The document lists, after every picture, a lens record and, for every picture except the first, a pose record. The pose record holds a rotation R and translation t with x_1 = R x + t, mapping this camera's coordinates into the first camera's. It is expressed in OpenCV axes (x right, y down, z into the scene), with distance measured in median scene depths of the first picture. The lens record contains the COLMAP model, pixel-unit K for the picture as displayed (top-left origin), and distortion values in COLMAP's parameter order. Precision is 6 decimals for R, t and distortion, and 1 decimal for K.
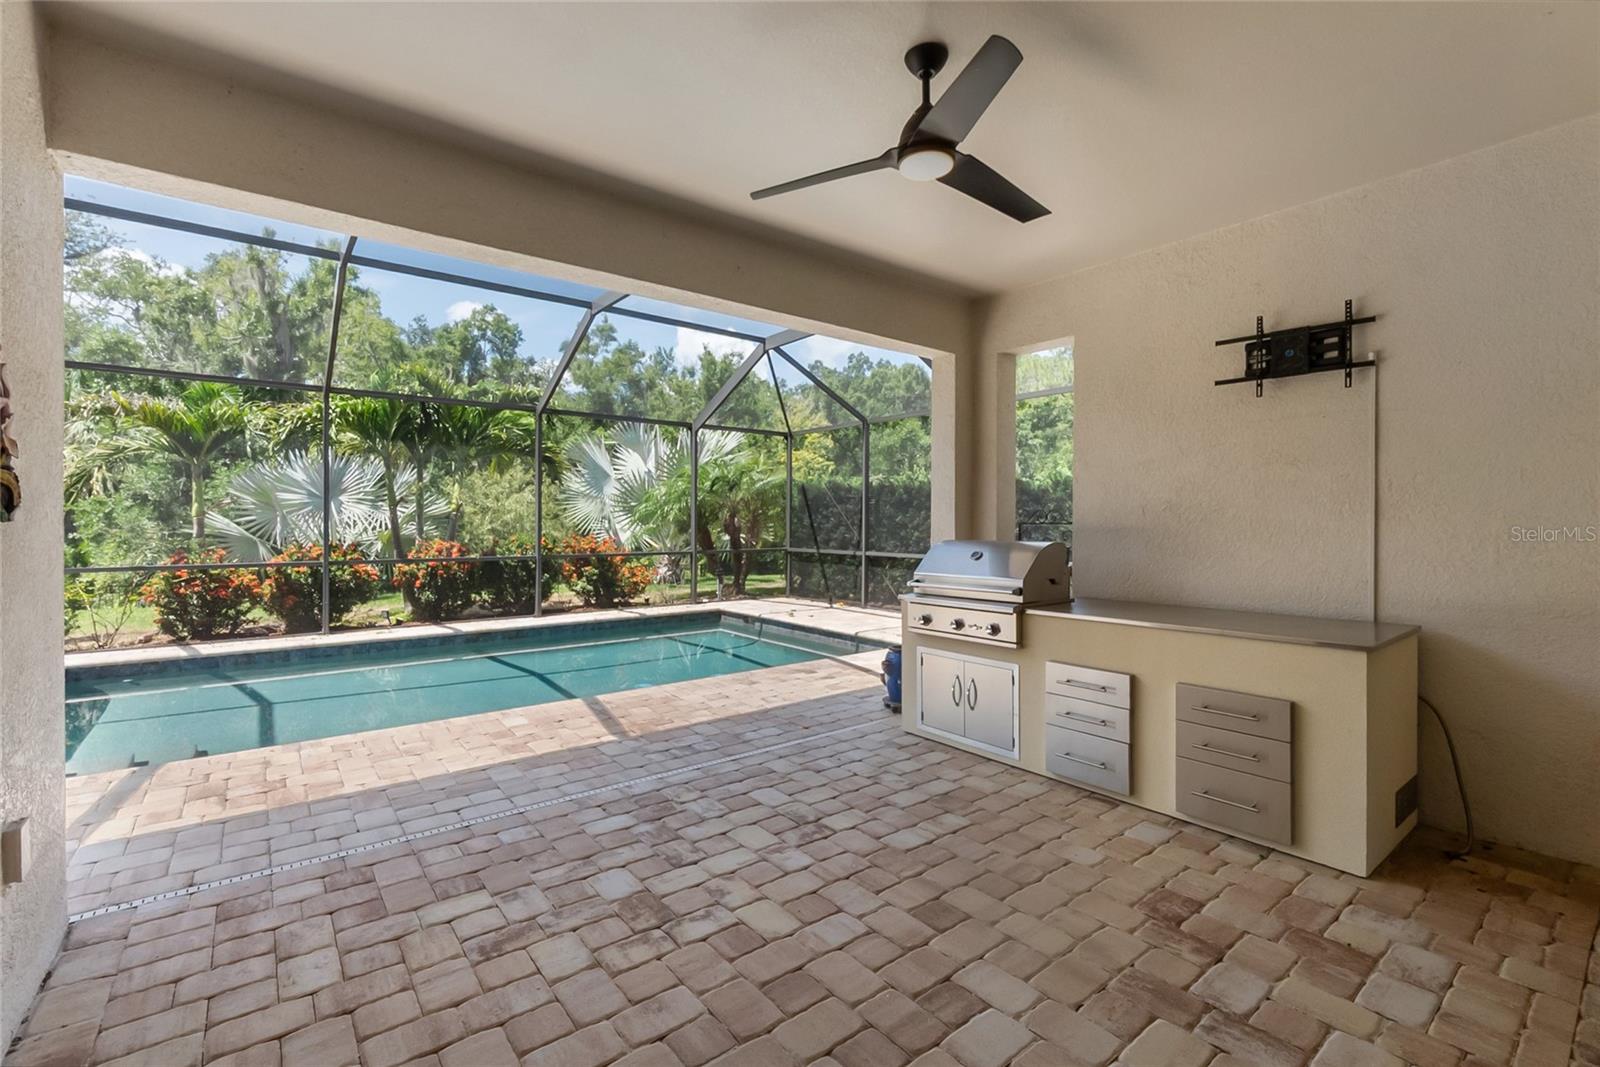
lens RADIAL K [[698.5, 0, 800.0], [0, 698.5, 528.7], [0, 0, 1]] dist [-0.004594, 0.000463]
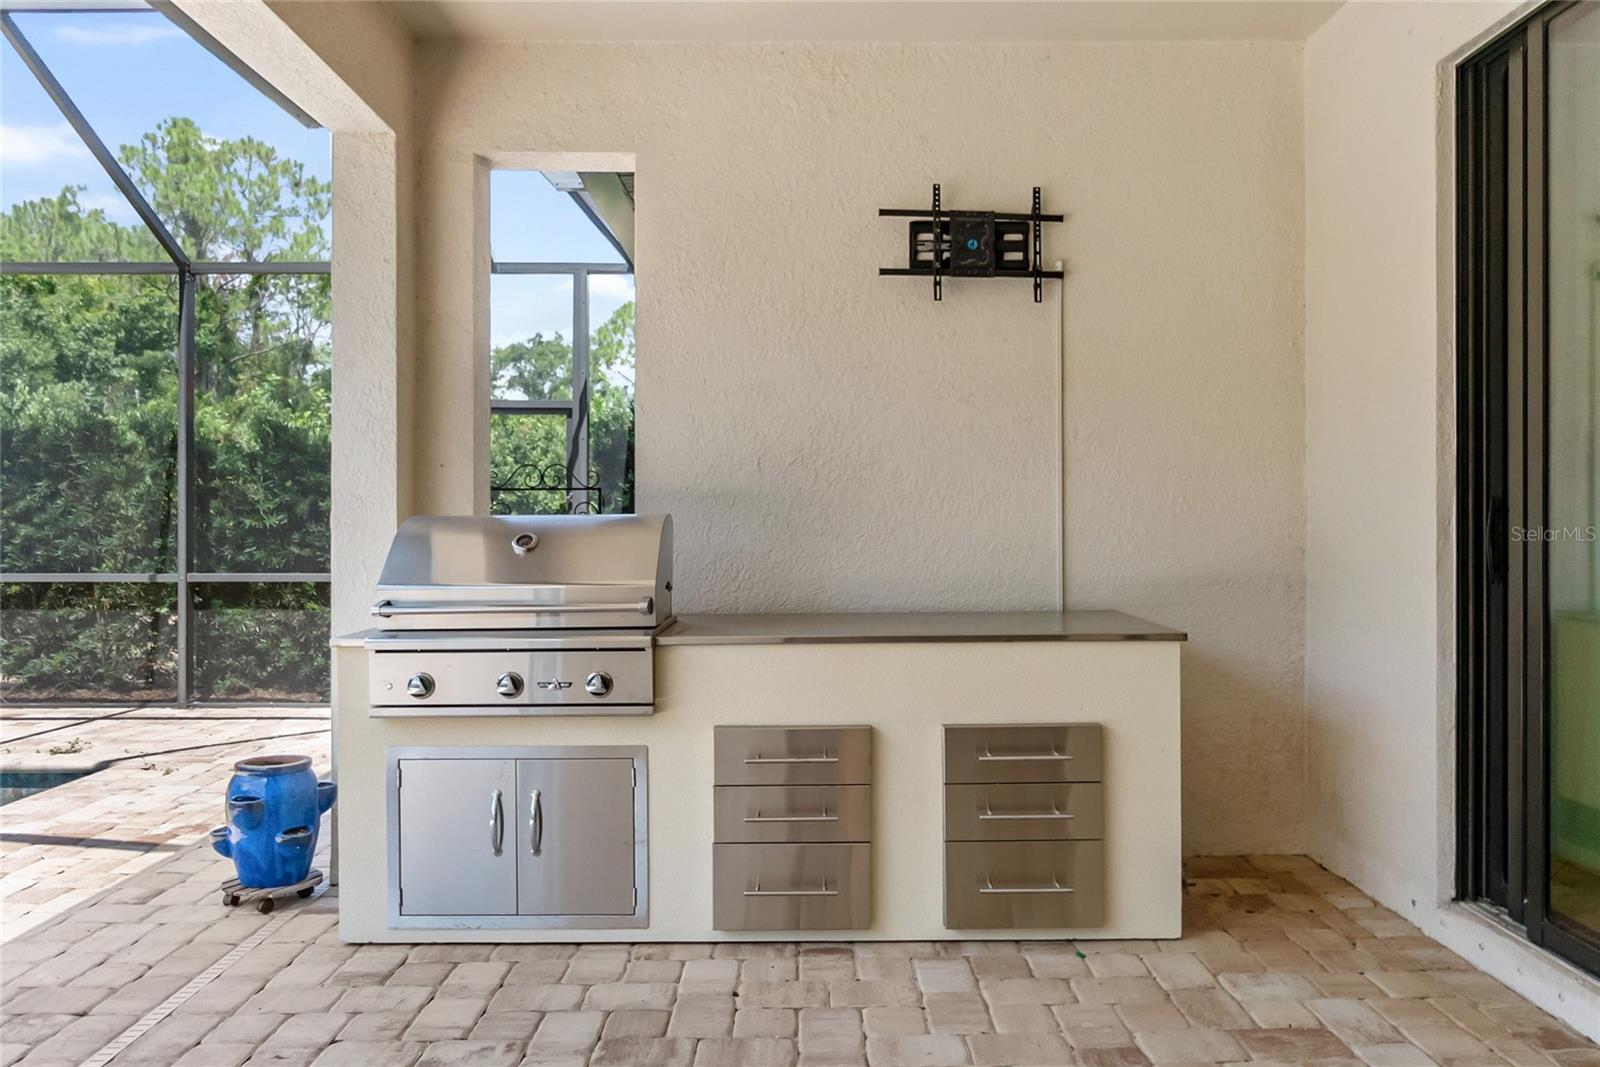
lens RADIAL K [[1120.7, 0, 799.6], [0, 1120.7, 528.3], [0, 0, 1]] dist [-0.002509, 0.003964]
pose [[0.611719, -0.003808, 0.791066, -0.304145], [0.009806, 0.999948, -0.002770, 0.038823], [-0.791015, 0.009452, 0.611724, 0.425928]]
